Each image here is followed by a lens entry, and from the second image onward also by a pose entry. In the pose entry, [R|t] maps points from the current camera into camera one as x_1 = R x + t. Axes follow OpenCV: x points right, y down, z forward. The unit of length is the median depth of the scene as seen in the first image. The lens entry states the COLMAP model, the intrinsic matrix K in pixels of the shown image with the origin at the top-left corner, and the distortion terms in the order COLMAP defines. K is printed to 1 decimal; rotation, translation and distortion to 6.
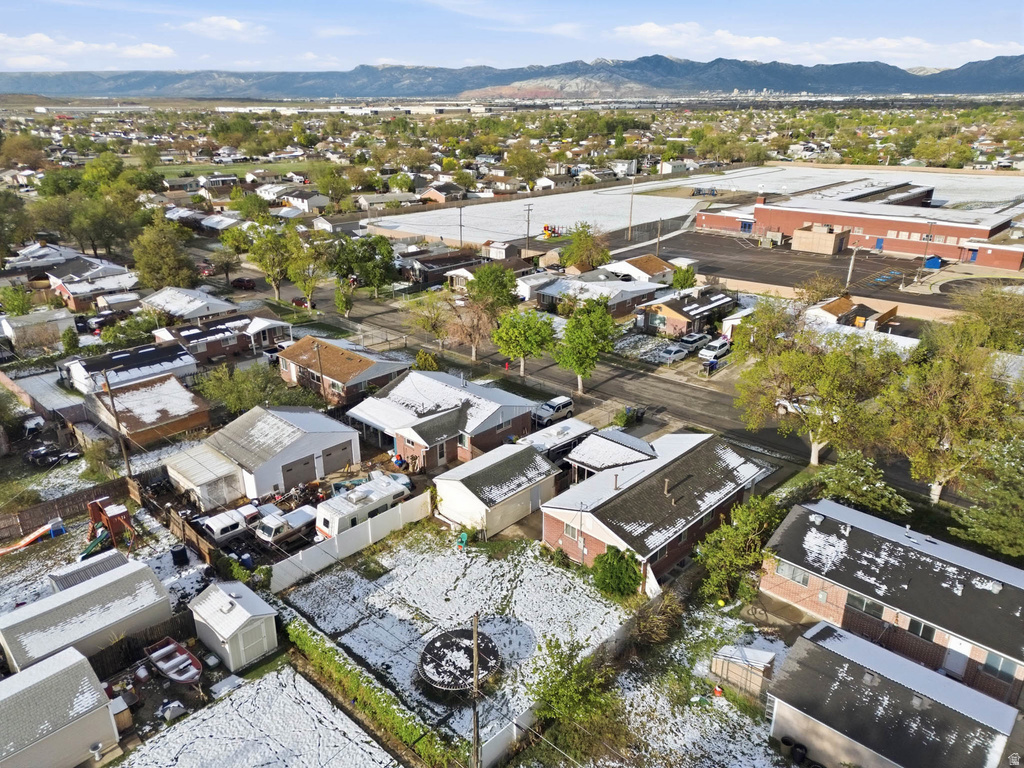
lens RADIAL K [[714.9, 0, 509.7], [0, 714.9, 380.5], [0, 0, 1]] dist [0.071957, -0.052026]
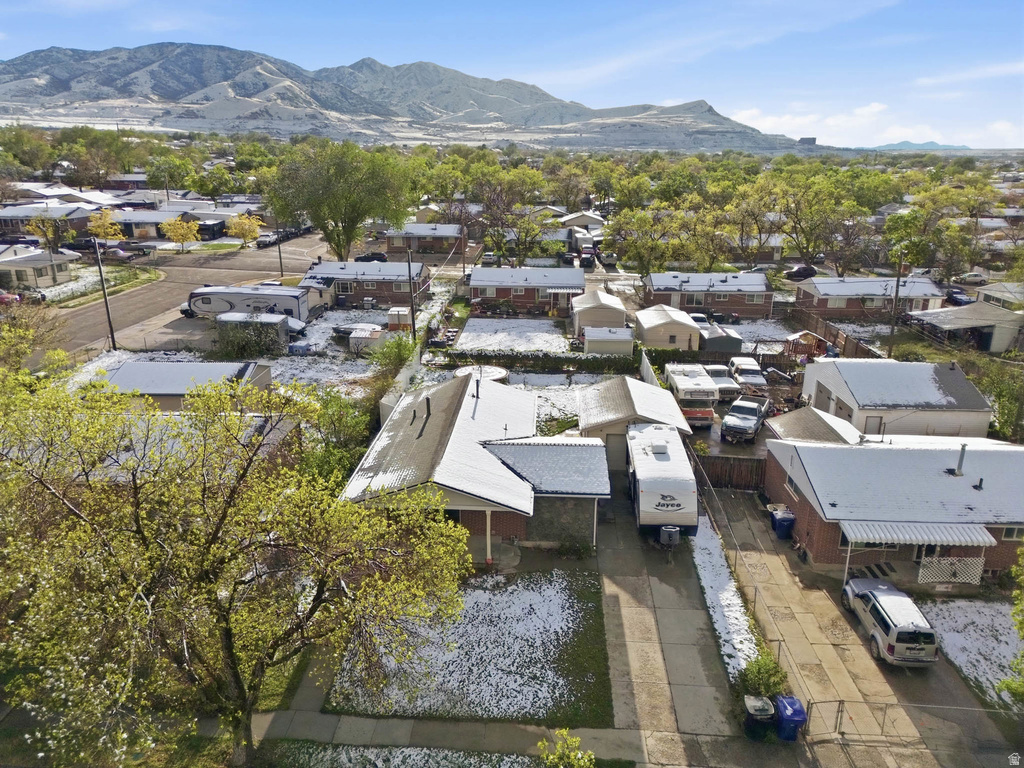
lens RADIAL K [[714.9, 0, 509.7], [0, 714.9, 380.5], [0, 0, 1]] dist [0.071957, -0.052026]
pose [[-0.756749, 0.197099, -0.623284, 0.420305], [-0.238141, 0.804825, 0.543641, -0.218603], [0.608785, 0.559829, -0.562114, 0.976810]]
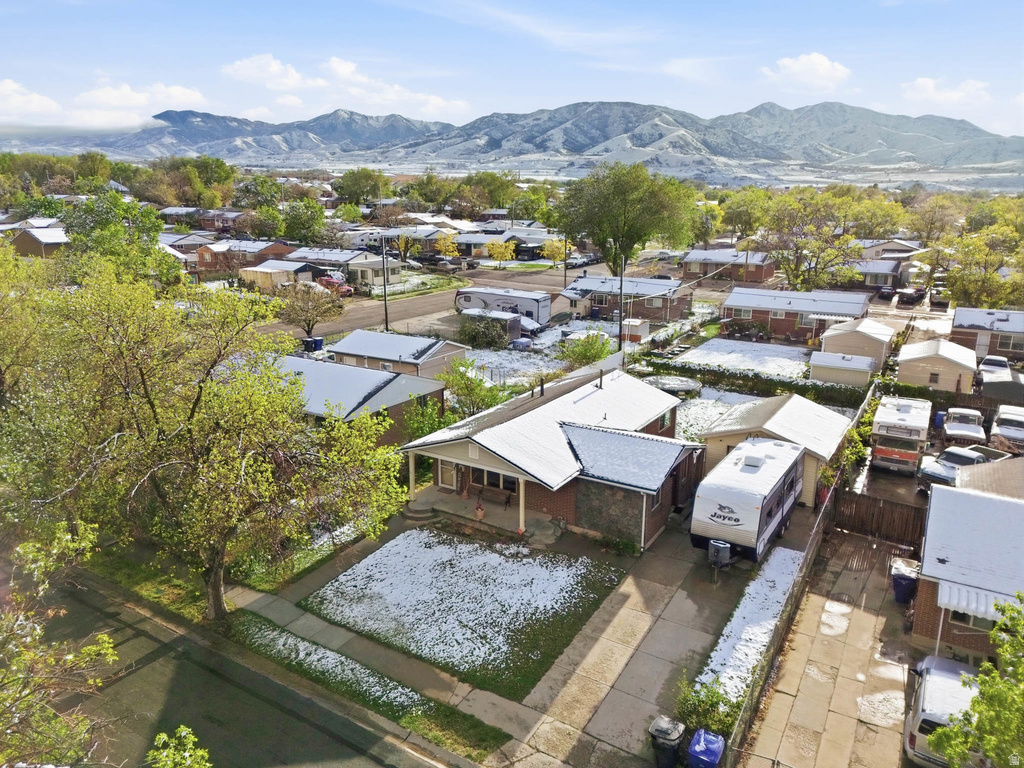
lens RADIAL K [[714.8, 0, 512.0], [0, 714.8, 384.0], [0, 0, 1]] dist [0.075901, -0.069960]
pose [[-0.977229, 0.051441, -0.205855, 0.272098], [-0.079054, 0.812054, 0.578203, -0.210485], [0.196909, 0.581311, -0.789496, 1.070021]]
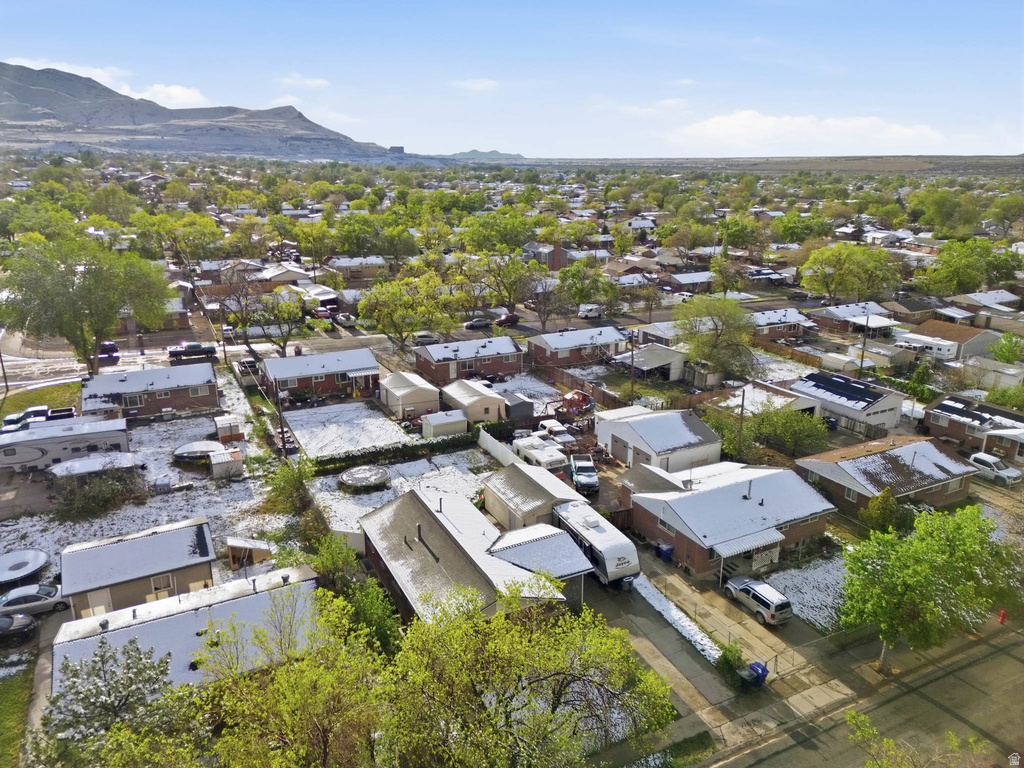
lens RADIAL K [[714.9, 0, 509.7], [0, 714.9, 380.5], [0, 0, 1]] dist [0.071957, -0.052026]
pose [[-0.328838, 0.279481, -0.902084, 0.670703], [-0.344723, 0.853773, 0.390176, -0.306384], [0.879222, 0.439274, -0.184410, 0.786896]]
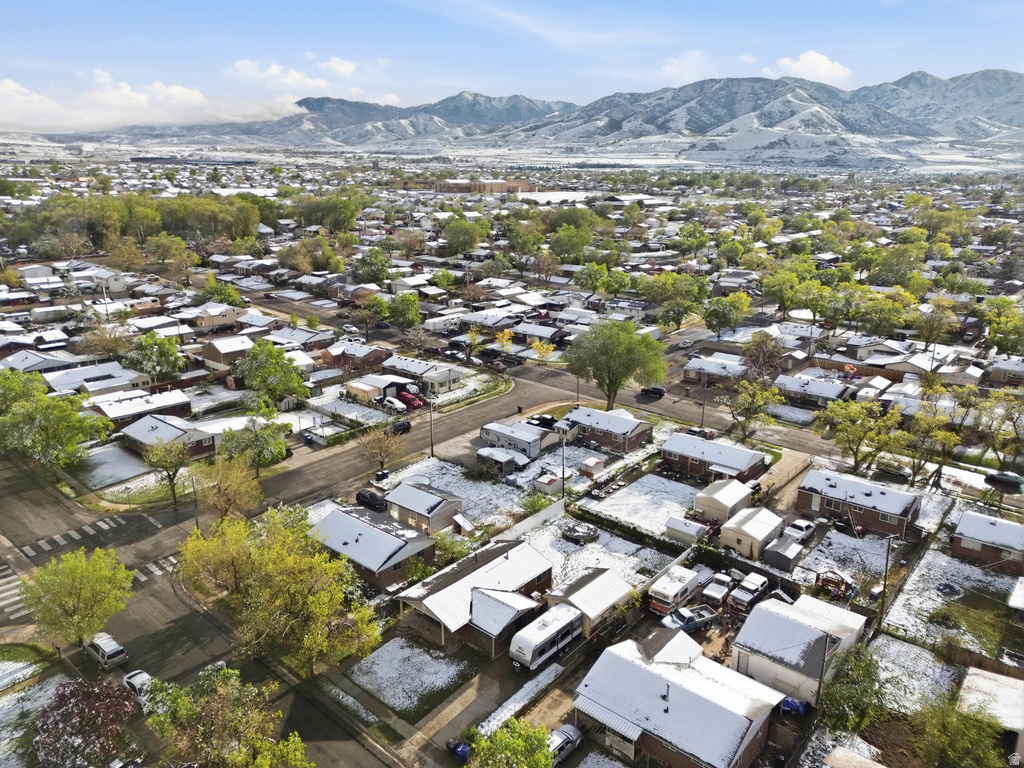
lens RADIAL K [[714.8, 0, 512.0], [0, 714.8, 384.0], [0, 0, 1]] dist [0.075901, -0.069960]
pose [[-0.998610, 0.017122, -0.049853, 0.135095], [-0.016860, 0.792339, 0.609848, -0.746196], [0.049942, 0.609840, -0.790949, 1.332975]]
